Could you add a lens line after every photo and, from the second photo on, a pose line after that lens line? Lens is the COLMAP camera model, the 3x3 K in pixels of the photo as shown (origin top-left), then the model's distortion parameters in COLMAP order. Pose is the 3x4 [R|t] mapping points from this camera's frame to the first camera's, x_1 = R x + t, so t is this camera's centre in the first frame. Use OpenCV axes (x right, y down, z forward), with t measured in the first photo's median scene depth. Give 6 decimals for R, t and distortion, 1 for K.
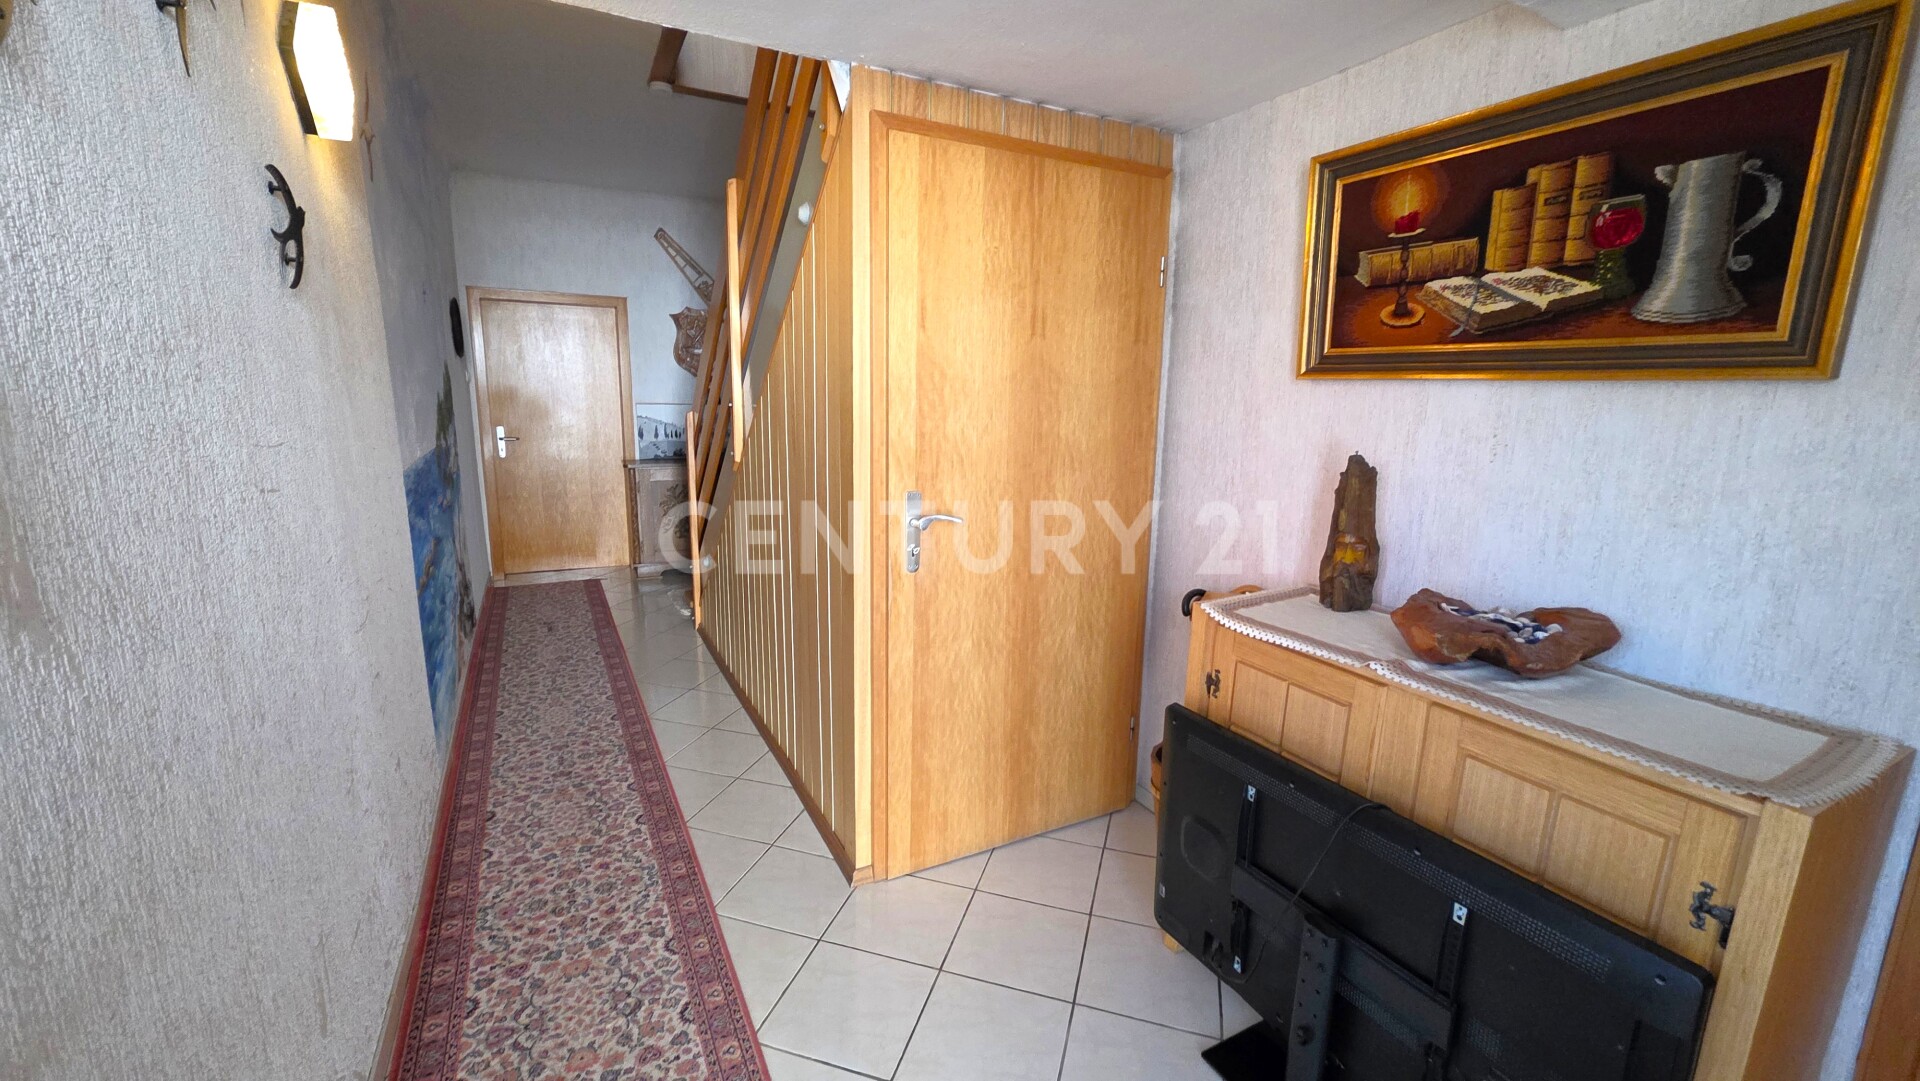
lens RADIAL K [[765.3, 0, 955.4], [0, 765.3, 538.9], [0, 0, 1]] dist [0.000373, 0.000897]
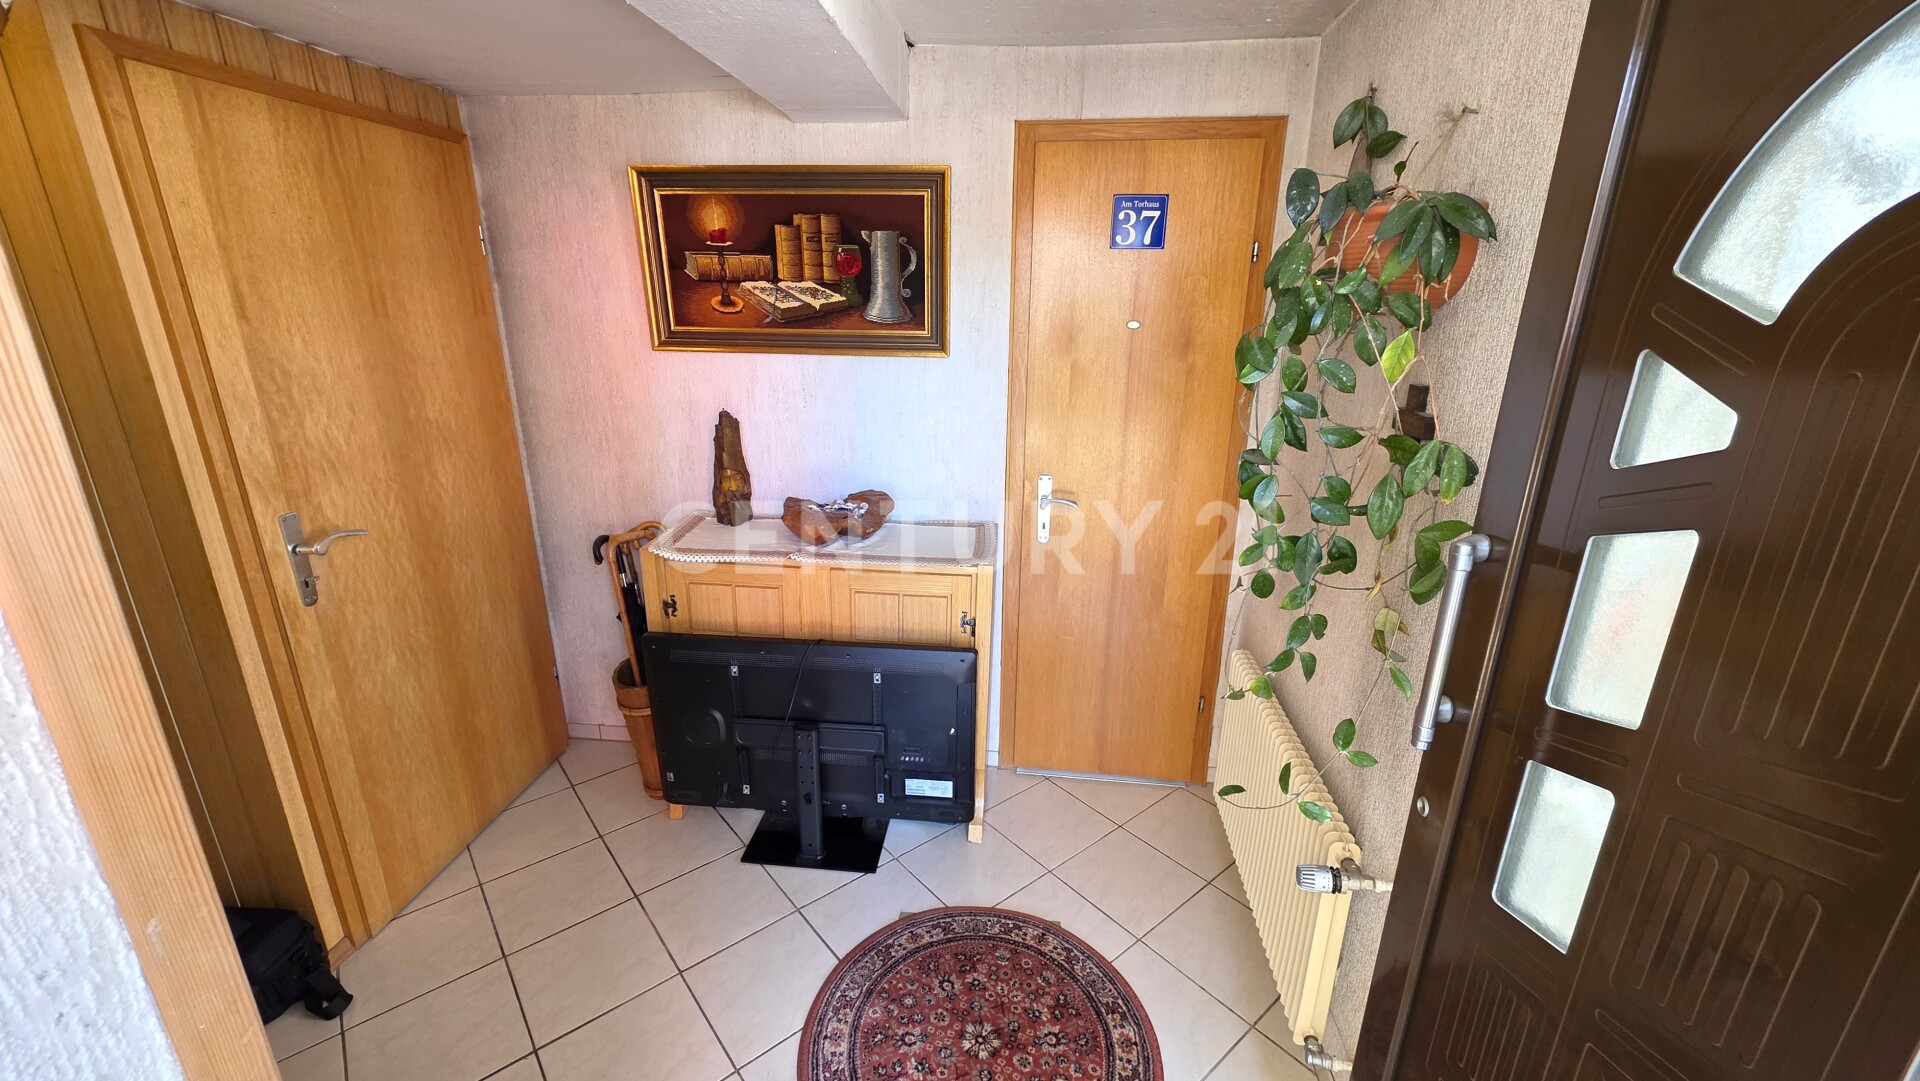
lens RADIAL K [[765.3, 0, 955.8], [0, 765.3, 539.3], [0, 0, 1]] dist [0.000373, 0.000897]
pose [[0.546075, -0.268368, 0.793587, -0.370572], [0.158140, 0.963291, 0.216939, -0.114624], [-0.822675, 0.007033, 0.568469, -0.101729]]
